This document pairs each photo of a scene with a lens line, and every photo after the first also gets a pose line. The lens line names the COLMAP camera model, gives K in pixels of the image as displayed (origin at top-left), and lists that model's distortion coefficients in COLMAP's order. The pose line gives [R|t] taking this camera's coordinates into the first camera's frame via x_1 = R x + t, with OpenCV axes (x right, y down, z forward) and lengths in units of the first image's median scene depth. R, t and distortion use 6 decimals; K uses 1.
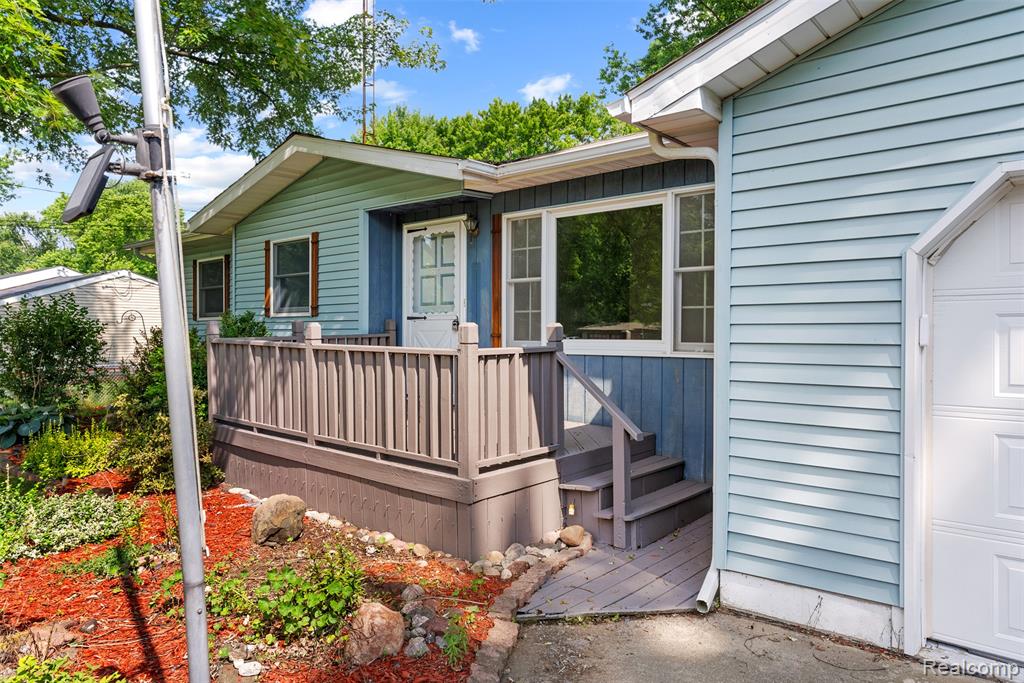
lens RADIAL K [[685.8, 0, 508.8], [0, 685.8, 336.4], [0, 0, 1]] dist [-0.005897, -0.001962]
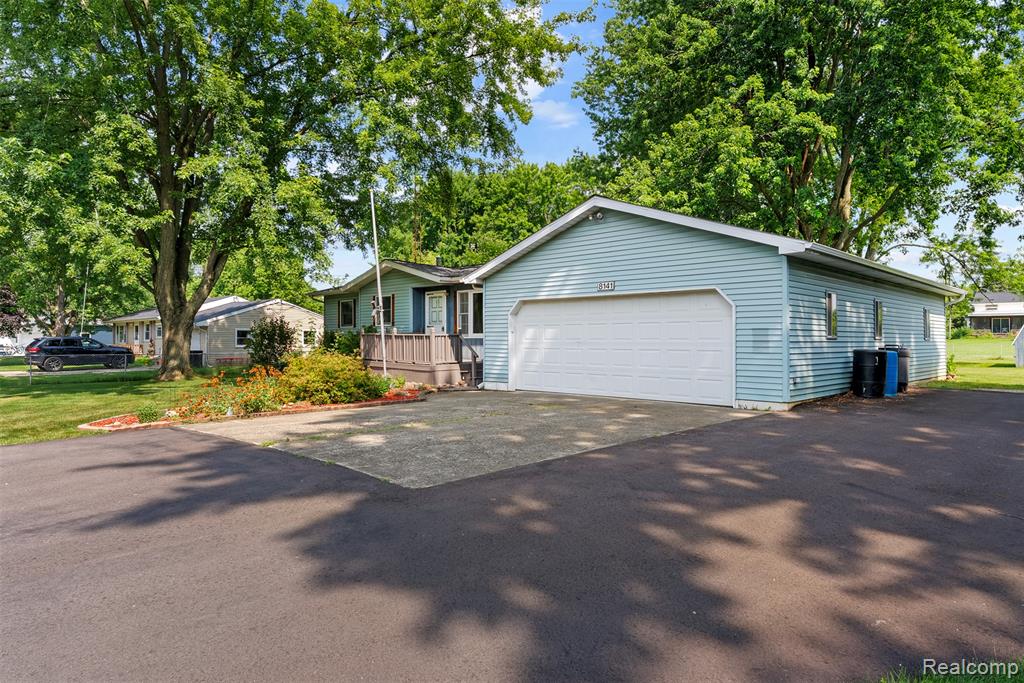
lens RADIAL K [[608.6, 0, 512.2], [0, 608.6, 342.6], [0, 0, 1]] dist [-0.000013, -0.000033]
pose [[0.997844, 0.000443, -0.065635, 0.372612], [-0.000493, 1.000000, -0.000751, 0.041435], [0.065635, 0.000781, 0.997843, -1.482016]]
